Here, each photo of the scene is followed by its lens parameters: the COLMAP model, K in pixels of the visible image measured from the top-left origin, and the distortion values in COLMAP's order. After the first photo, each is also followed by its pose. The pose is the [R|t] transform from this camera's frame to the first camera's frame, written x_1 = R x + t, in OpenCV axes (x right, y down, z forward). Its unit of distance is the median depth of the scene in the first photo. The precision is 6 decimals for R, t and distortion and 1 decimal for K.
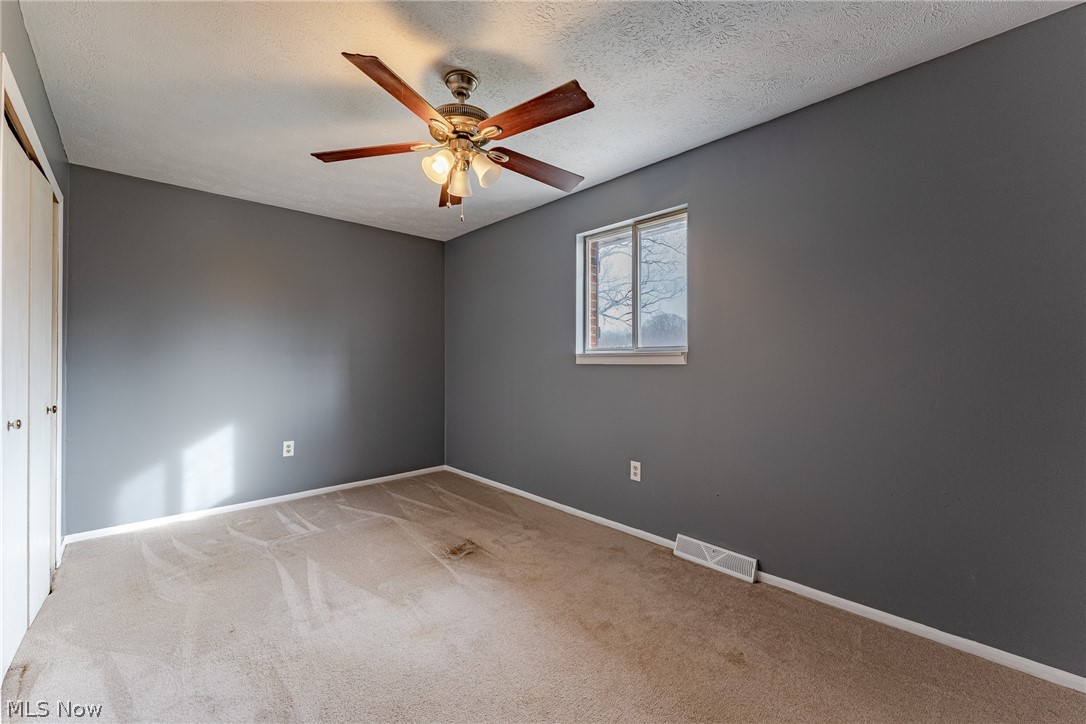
lens RADIAL K [[439.0, 0, 536.4], [0, 439.0, 356.2], [0, 0, 1]] dist [-0.000332, -0.000012]
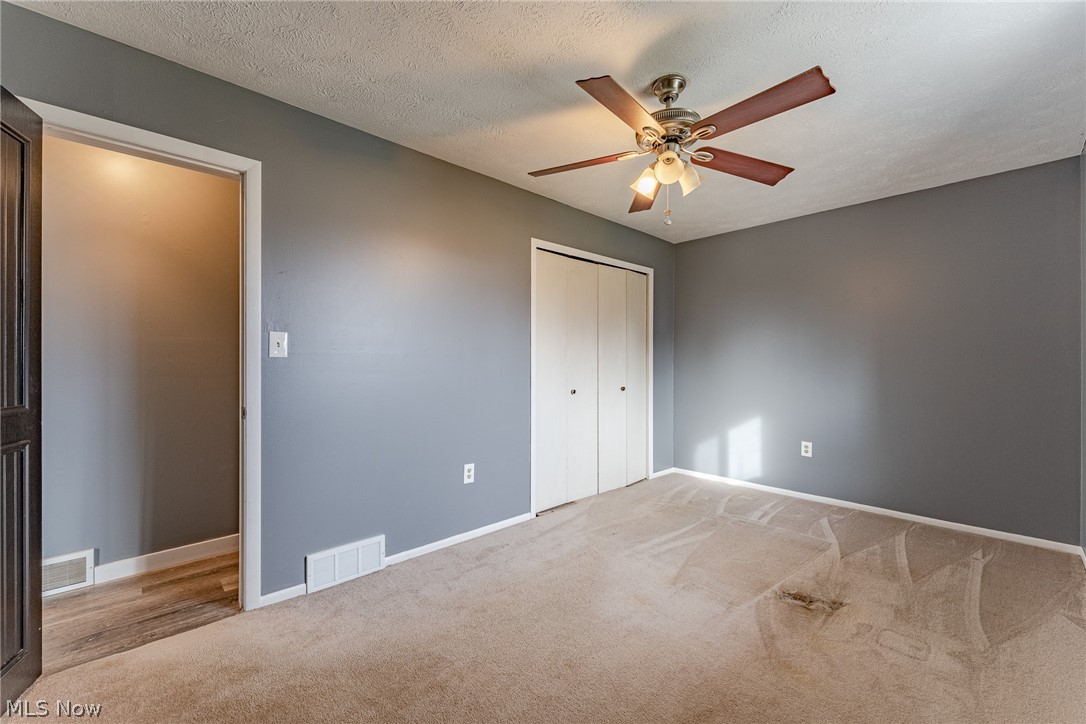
lens RADIAL K [[434.0, 0, 543.0], [0, 434.0, 362.0], [0, 0, 1]] dist [-0.000424, -0.000021]
pose [[0.012400, -0.001719, -0.999922, 0.529818], [0.005376, 0.999984, -0.001652, 0.006456], [0.999909, -0.005355, 0.012410, 0.447230]]
